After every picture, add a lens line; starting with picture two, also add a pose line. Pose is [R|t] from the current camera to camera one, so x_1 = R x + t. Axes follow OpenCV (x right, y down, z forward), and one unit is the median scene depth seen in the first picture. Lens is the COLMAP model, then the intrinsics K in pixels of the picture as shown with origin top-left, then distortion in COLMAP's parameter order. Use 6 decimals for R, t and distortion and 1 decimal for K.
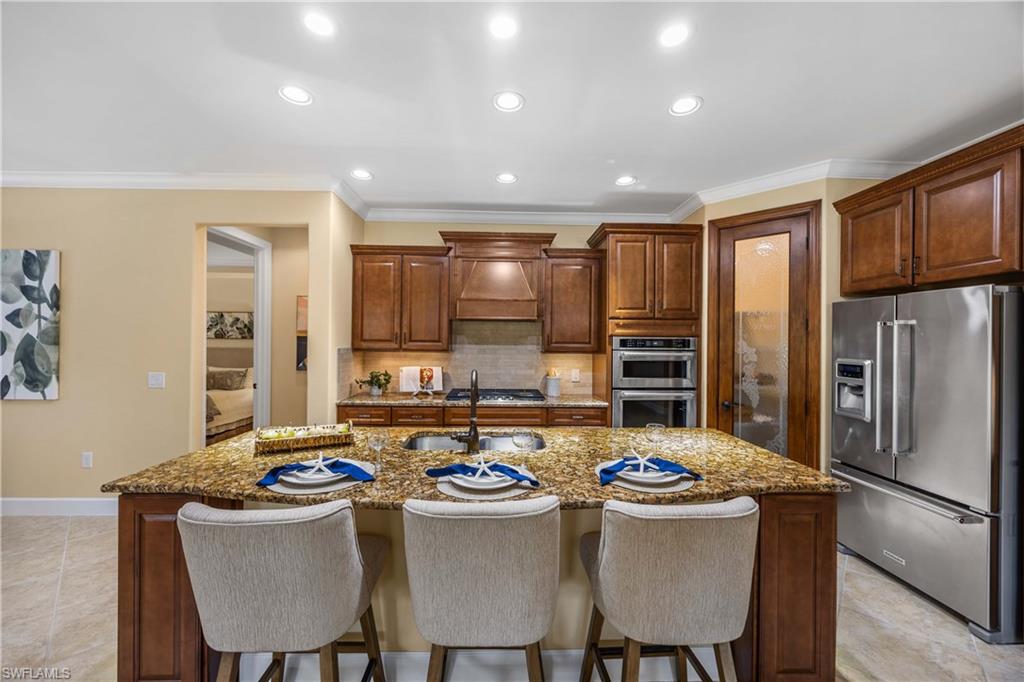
lens RADIAL K [[392.2, 0, 506.6], [0, 392.2, 340.1], [0, 0, 1]] dist [-0.004140, -0.000109]
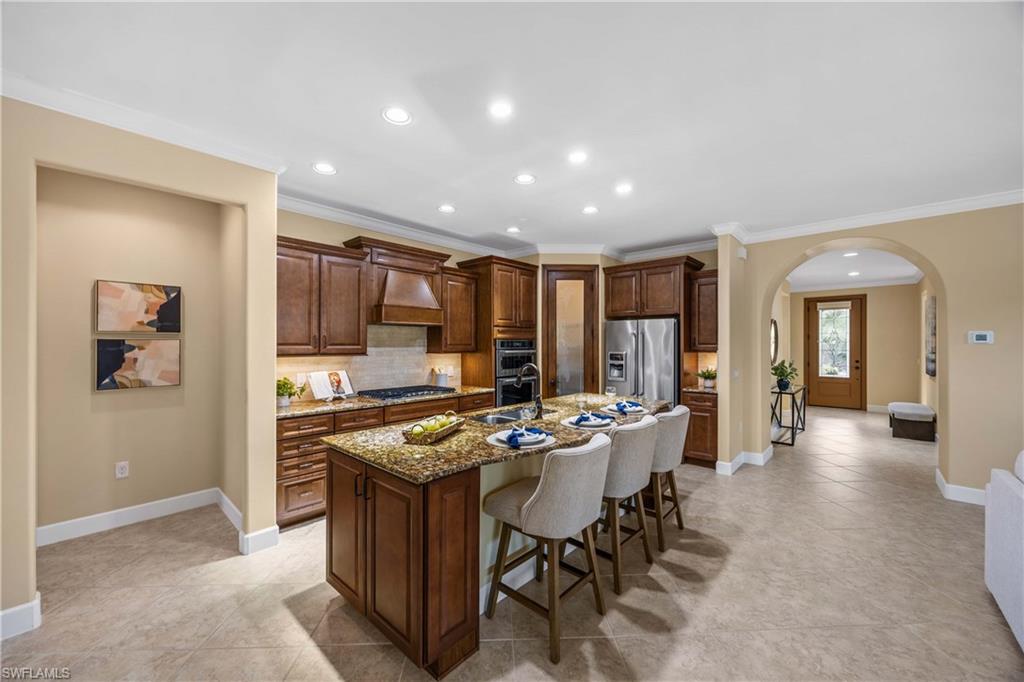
lens RADIAL K [[392.2, 0, 511.4], [0, 392.2, 342.0], [0, 0, 1]] dist [-0.004140, -0.000109]
pose [[0.690700, -0.006281, 0.723114, -0.704180], [0.005174, 0.999980, 0.003743, -0.005753], [-0.723123, 0.001156, 0.690719, 0.021270]]
